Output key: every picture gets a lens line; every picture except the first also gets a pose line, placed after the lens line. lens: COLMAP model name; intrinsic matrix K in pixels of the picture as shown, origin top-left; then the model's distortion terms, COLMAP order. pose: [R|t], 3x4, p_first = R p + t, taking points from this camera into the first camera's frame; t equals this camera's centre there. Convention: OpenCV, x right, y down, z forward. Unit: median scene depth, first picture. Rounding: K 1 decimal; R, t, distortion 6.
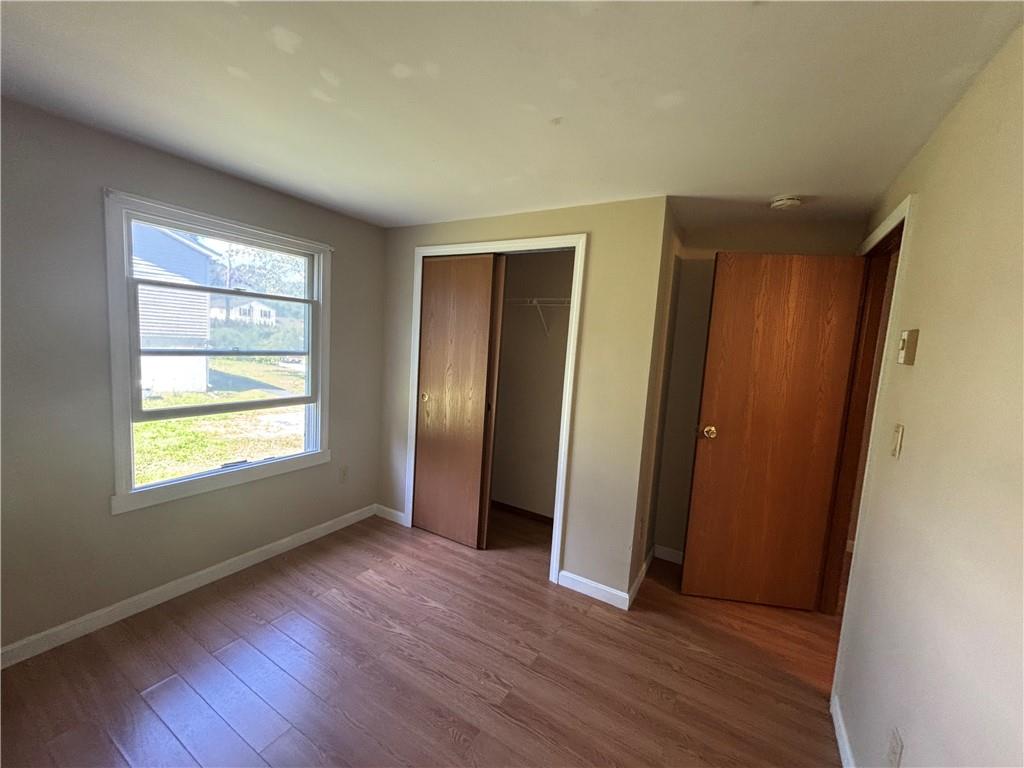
lens RADIAL K [[412.8, 0, 512.0], [0, 412.8, 384.0], [0, 0, 1]] dist [-0.000998, 0.000025]
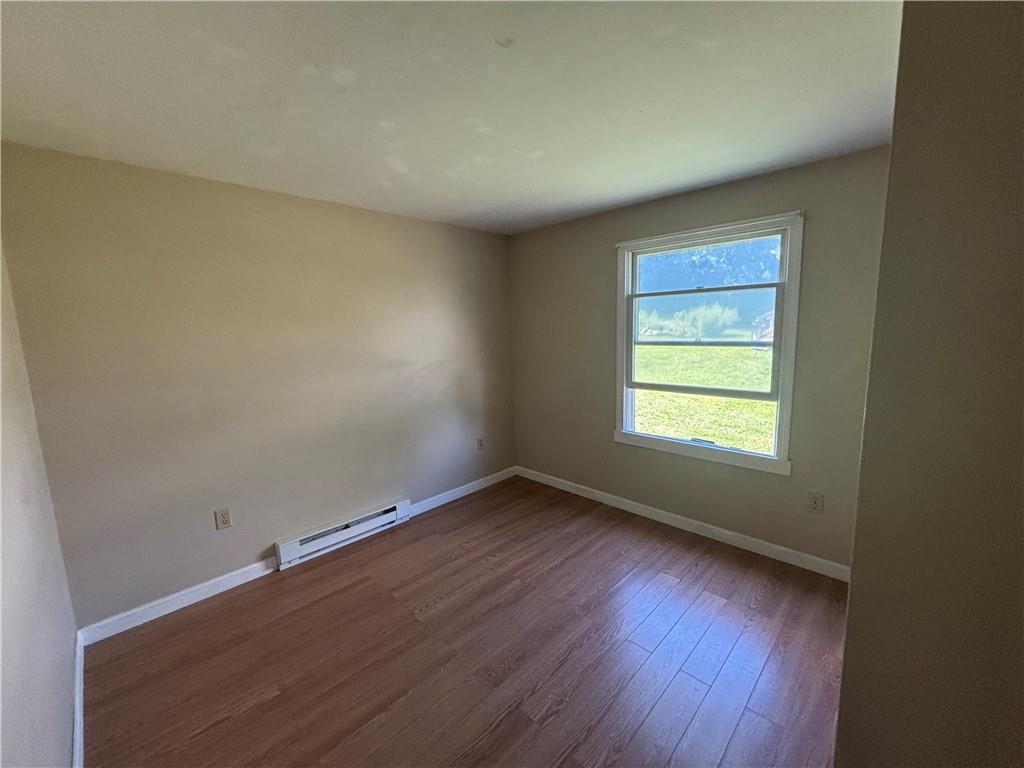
lens RADIAL K [[412.8, 0, 512.0], [0, 412.8, 384.0], [0, 0, 1]] dist [-0.000998, 0.000025]
pose [[-0.242566, 0.079400, -0.966880, 0.579623], [-0.088256, 0.990706, 0.103498, -0.036398], [0.966112, 0.110438, -0.233304, 0.786517]]
